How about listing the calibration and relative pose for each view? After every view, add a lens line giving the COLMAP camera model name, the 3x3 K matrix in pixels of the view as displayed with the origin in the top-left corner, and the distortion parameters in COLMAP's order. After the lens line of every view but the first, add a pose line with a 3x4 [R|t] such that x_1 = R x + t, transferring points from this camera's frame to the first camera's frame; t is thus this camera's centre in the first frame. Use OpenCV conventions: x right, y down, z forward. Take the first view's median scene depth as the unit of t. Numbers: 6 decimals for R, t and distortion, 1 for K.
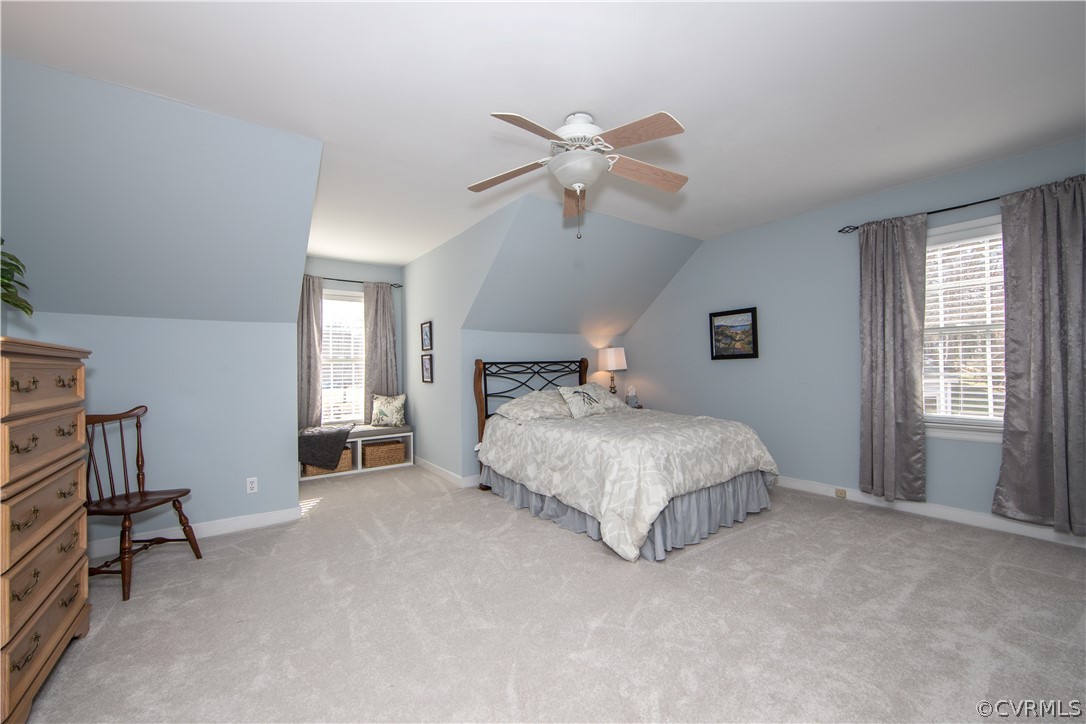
lens RADIAL K [[433.2, 0, 543.7], [0, 433.2, 369.6], [0, 0, 1]] dist [-0.010741, 0.001892]
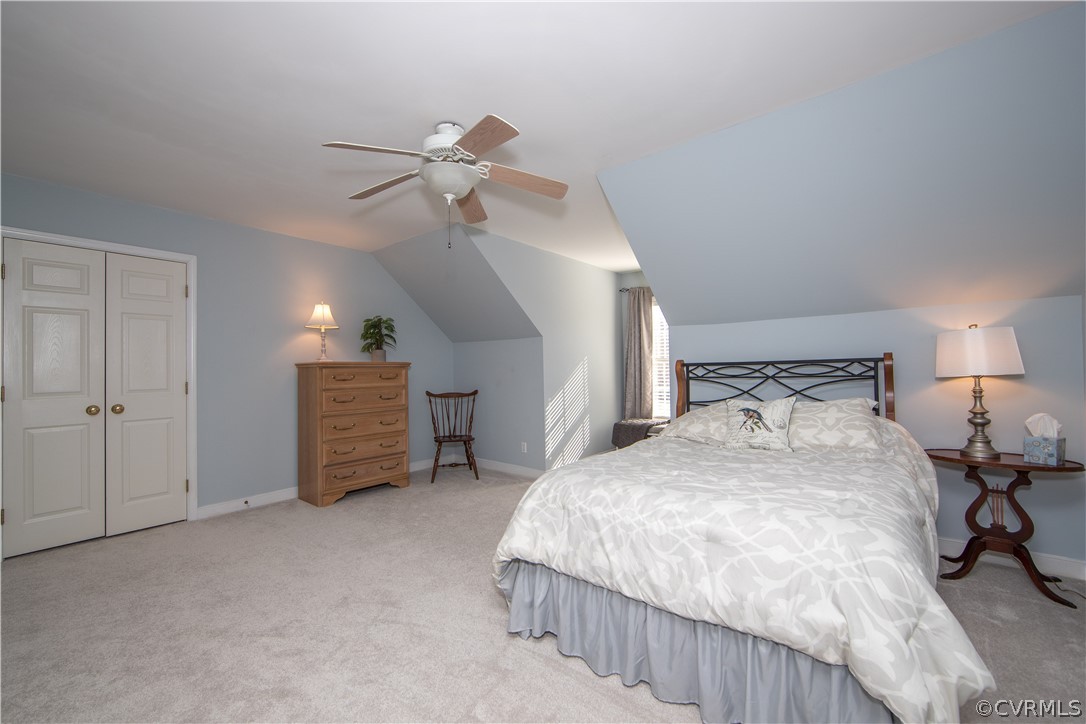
lens RADIAL K [[433.2, 0, 542.8], [0, 433.2, 364.3], [0, 0, 1]] dist [-0.010741, 0.001892]
pose [[0.244169, 0.000570, -0.969733, 0.563586], [0.004415, 0.999989, 0.001699, -0.016670], [0.969723, -0.004697, 0.244164, 0.485548]]
